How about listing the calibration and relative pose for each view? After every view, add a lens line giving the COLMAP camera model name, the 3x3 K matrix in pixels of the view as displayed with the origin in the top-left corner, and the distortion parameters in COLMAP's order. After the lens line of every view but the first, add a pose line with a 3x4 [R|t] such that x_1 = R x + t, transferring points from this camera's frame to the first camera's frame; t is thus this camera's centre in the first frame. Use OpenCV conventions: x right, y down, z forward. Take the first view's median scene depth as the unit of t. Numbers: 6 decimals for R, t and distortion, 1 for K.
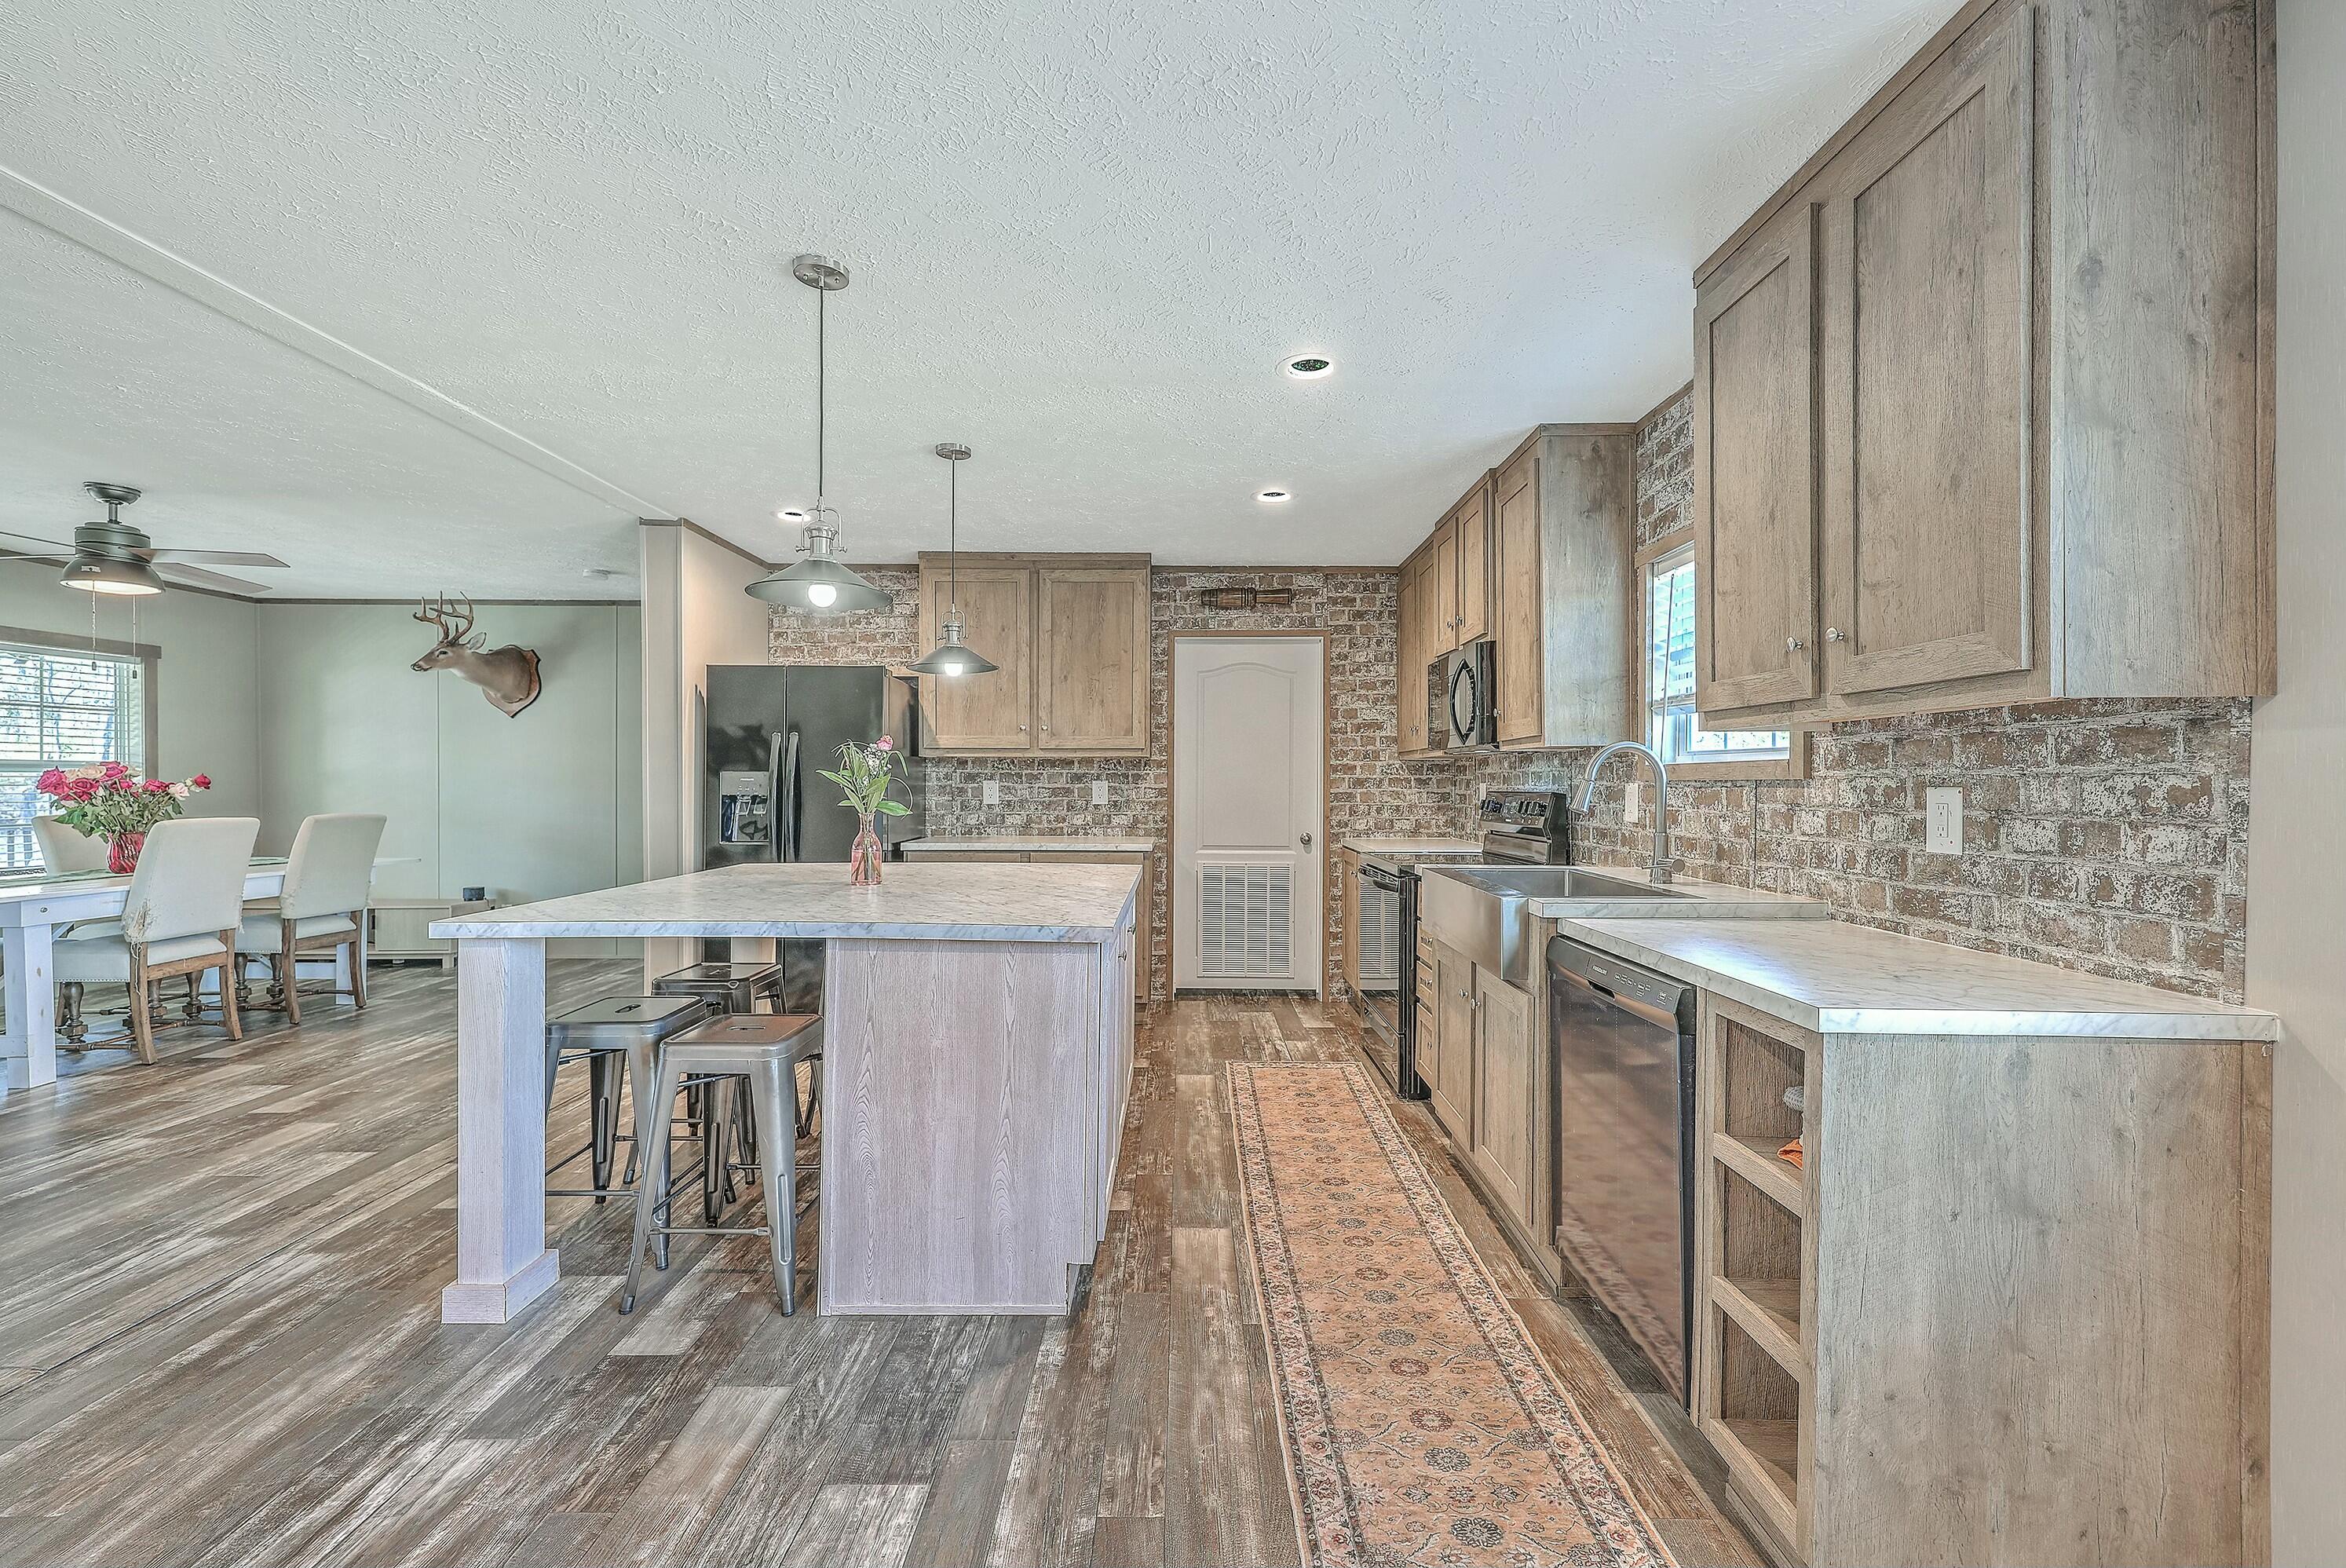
lens RADIAL K [[958.9, 0, 1173.8], [0, 958.9, 782.5], [0, 0, 1]] dist [0.001363, 0.000046]
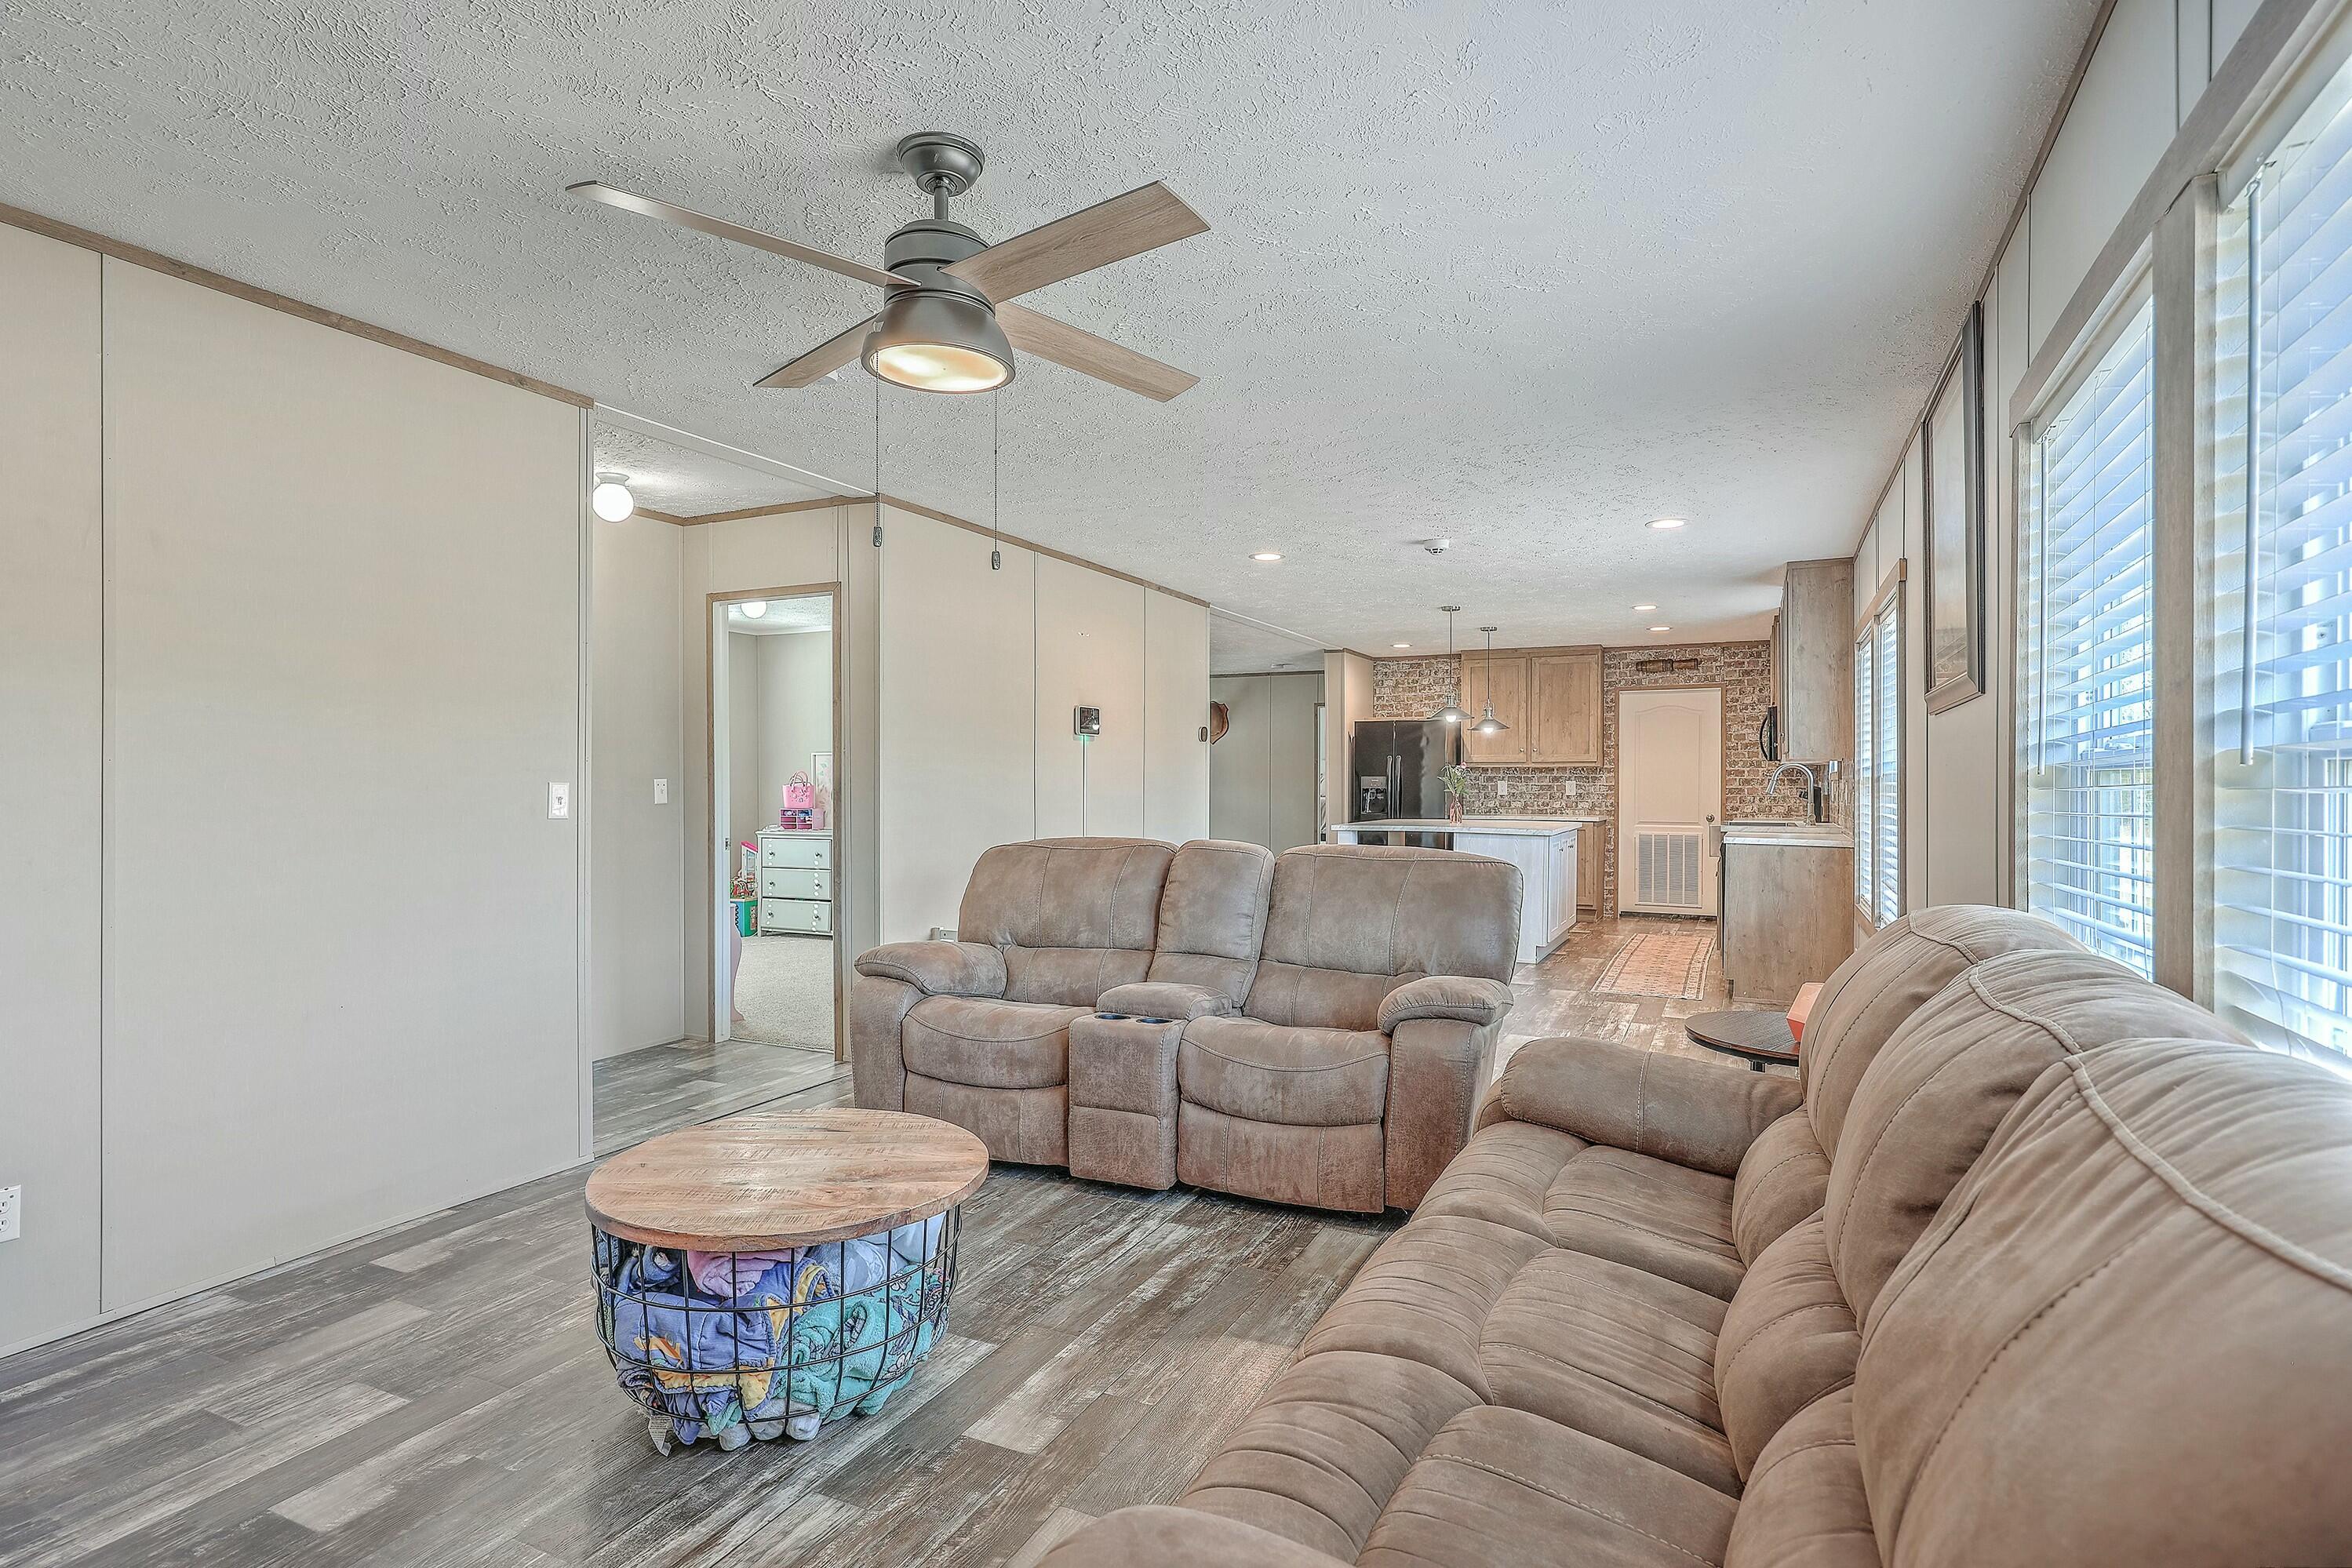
lens RADIAL K [[1186.6, 0, 1176.0], [0, 1186.6, 784.0], [0, 0, 1]] dist [0.005843, 0.000506]
pose [[0.903278, -0.000637, -0.429055, 0.211074], [0.000880, 1.000000, 0.000367, 0.002858], [0.429055, -0.000709, 0.903278, -1.282441]]
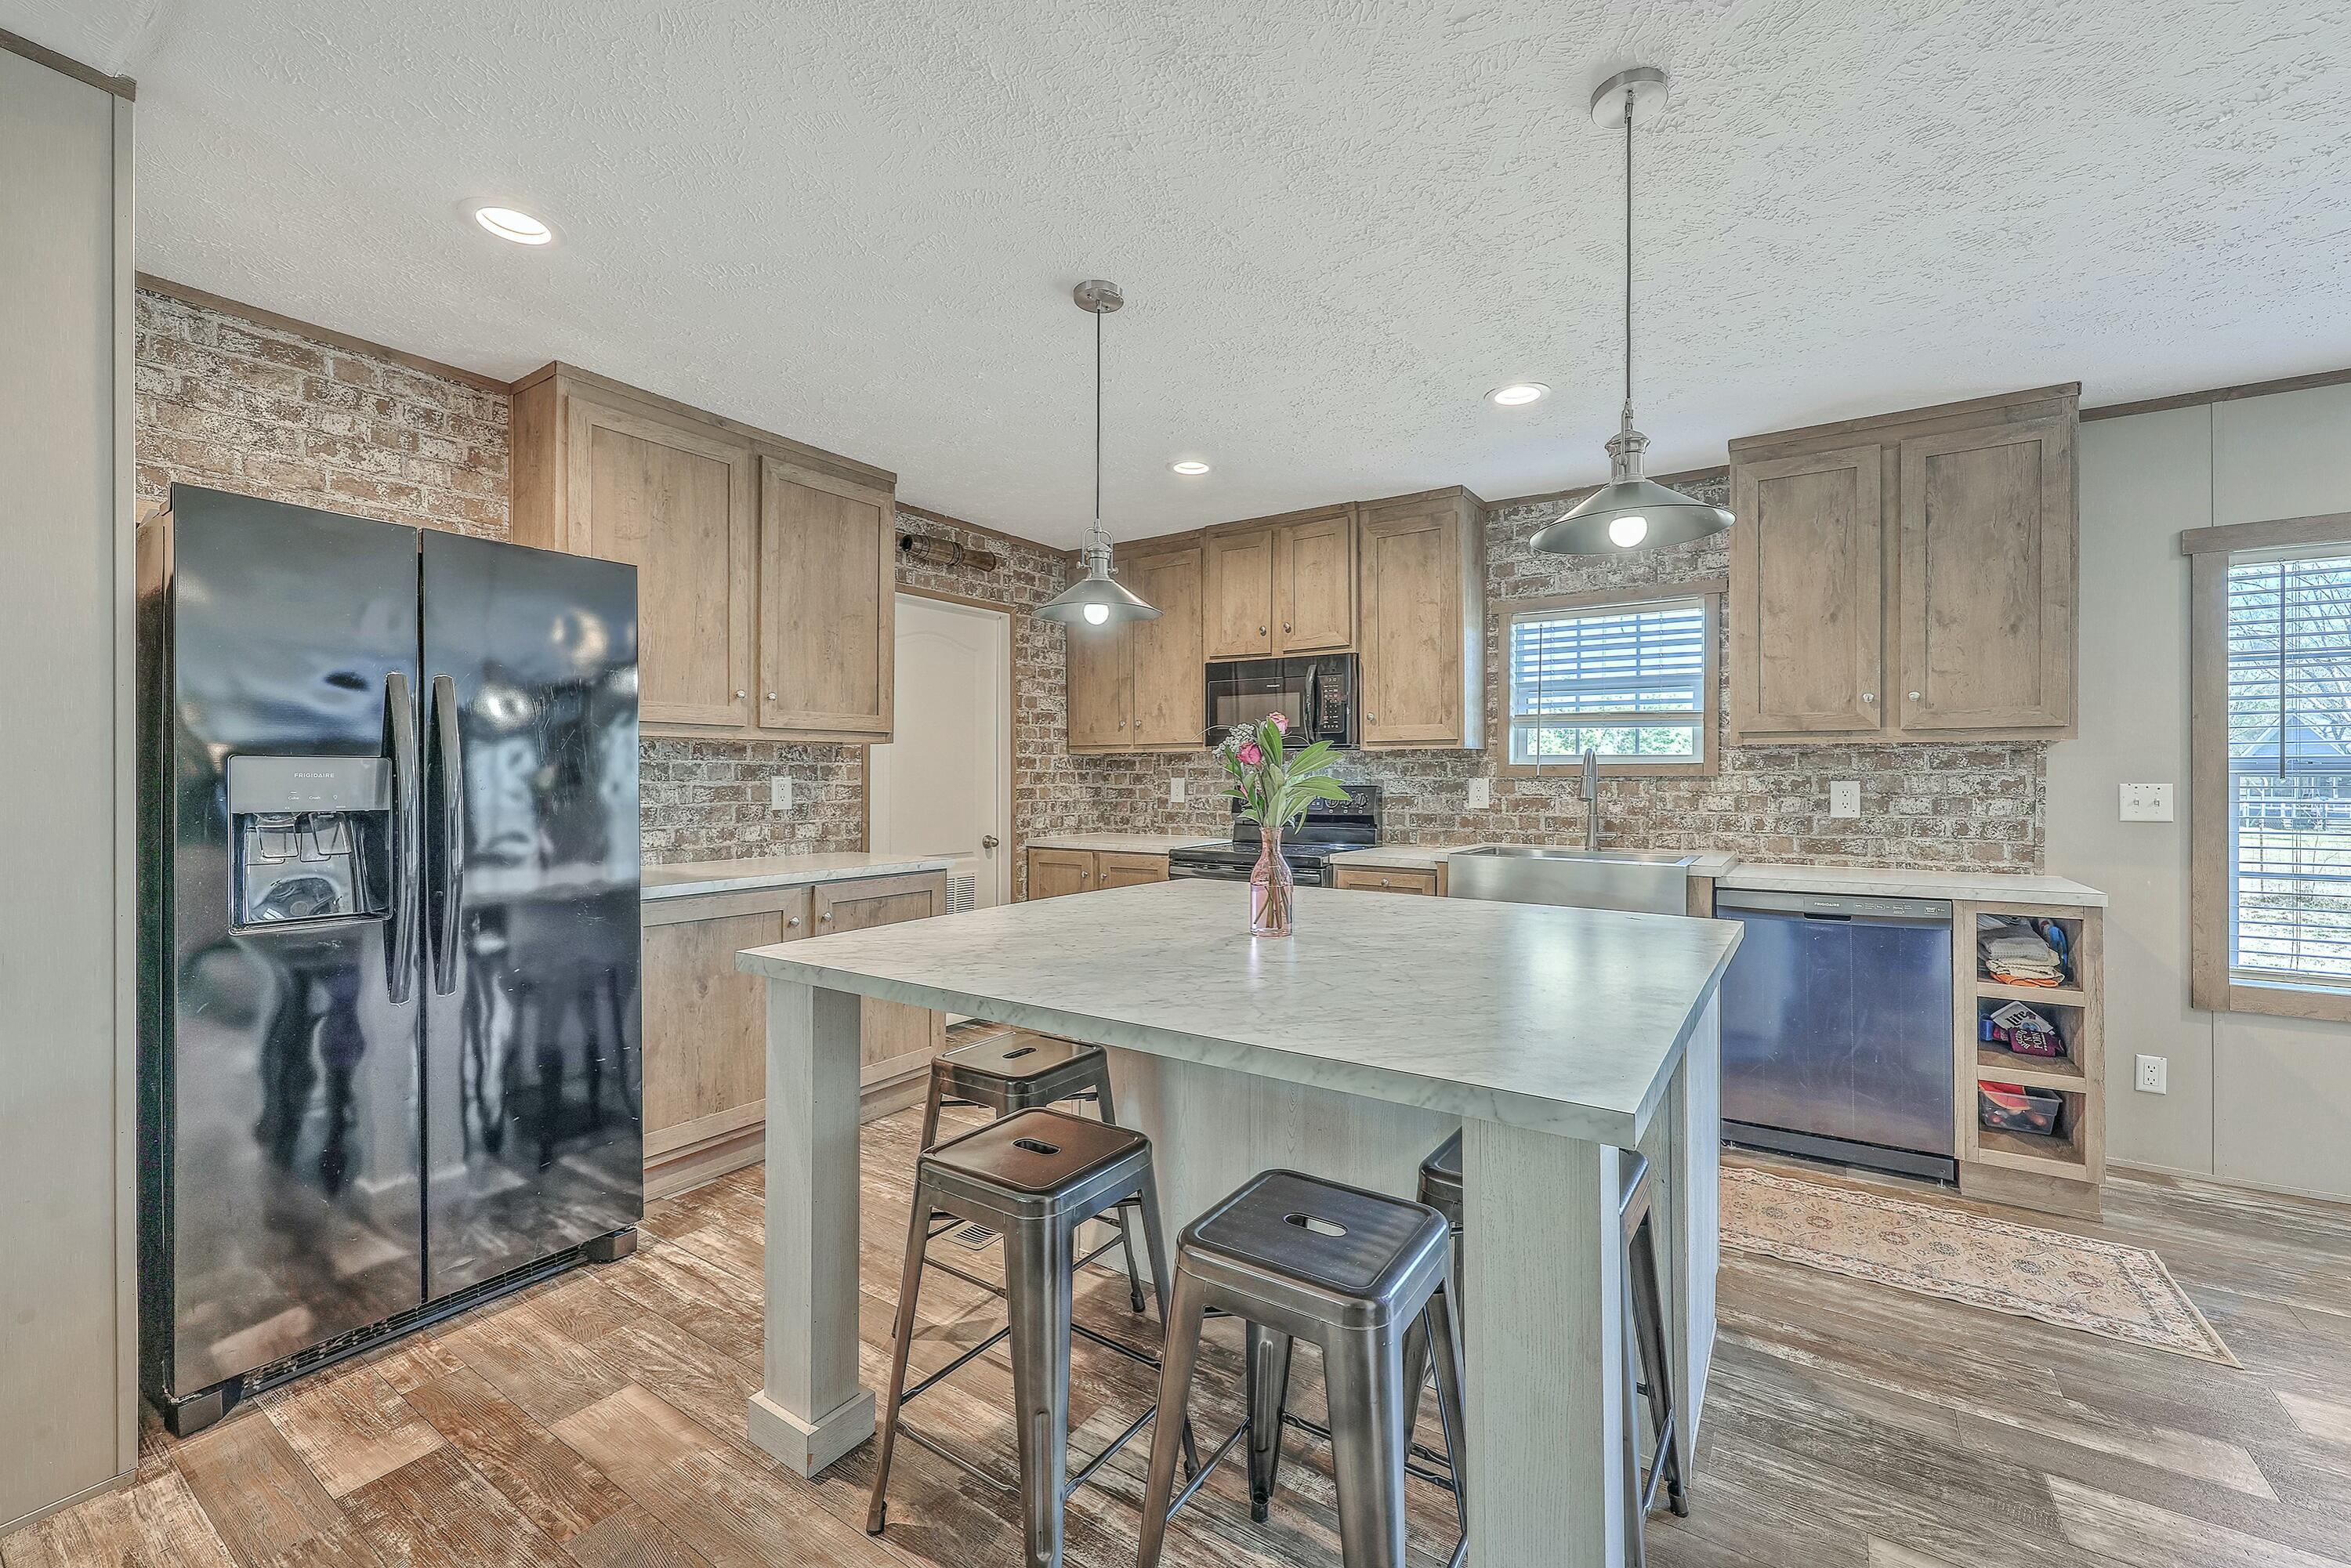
lens RADIAL K [[956.0, 0, 1187.4], [0, 956.0, 776.7], [0, 0, 1]] dist [-0.001090, 0.000430]
pose [[0.550525, -0.002307, 0.834816, -0.567588], [0.000542, 0.999997, 0.002407, -0.003199], [-0.834819, -0.000873, 0.550524, 0.427805]]
